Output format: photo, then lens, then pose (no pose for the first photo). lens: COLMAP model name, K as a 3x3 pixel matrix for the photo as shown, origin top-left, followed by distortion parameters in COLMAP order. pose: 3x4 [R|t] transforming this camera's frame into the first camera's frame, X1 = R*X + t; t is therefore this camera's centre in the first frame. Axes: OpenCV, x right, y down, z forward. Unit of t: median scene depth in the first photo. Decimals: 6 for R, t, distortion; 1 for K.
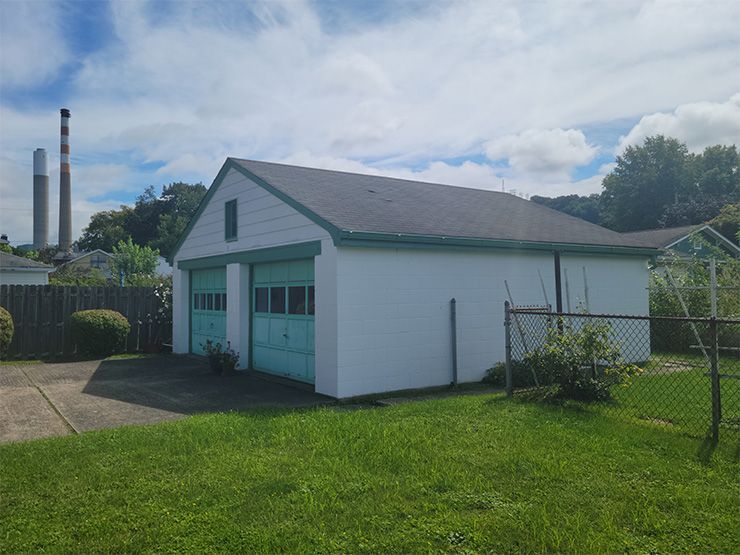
lens RADIAL K [[583.5, 0, 370.0], [0, 583.5, 277.5], [0, 0, 1]] dist [0.108590, -0.143697]
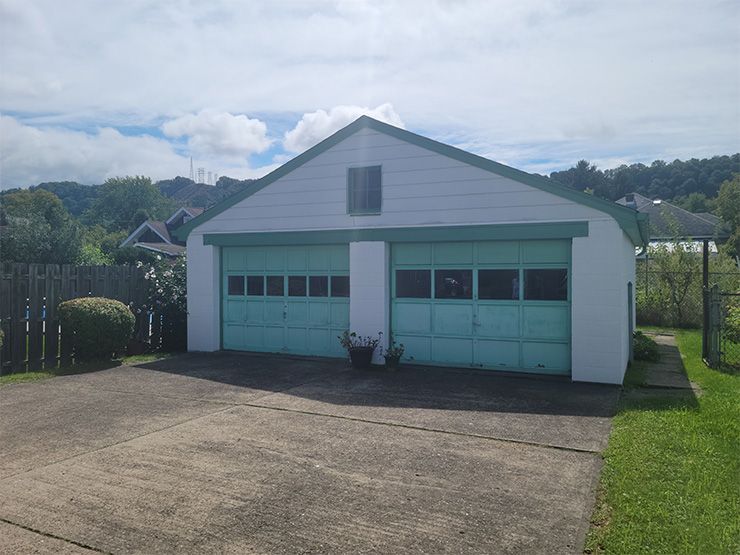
lens RADIAL K [[583.5, 0, 370.0], [0, 583.5, 277.5], [0, 0, 1]] dist [0.108590, -0.143697]
pose [[0.864221, 0.000111, 0.503113, -0.666345], [-0.016883, 0.999443, 0.028780, 0.004509], [-0.502830, -0.033366, 0.863741, 0.262422]]
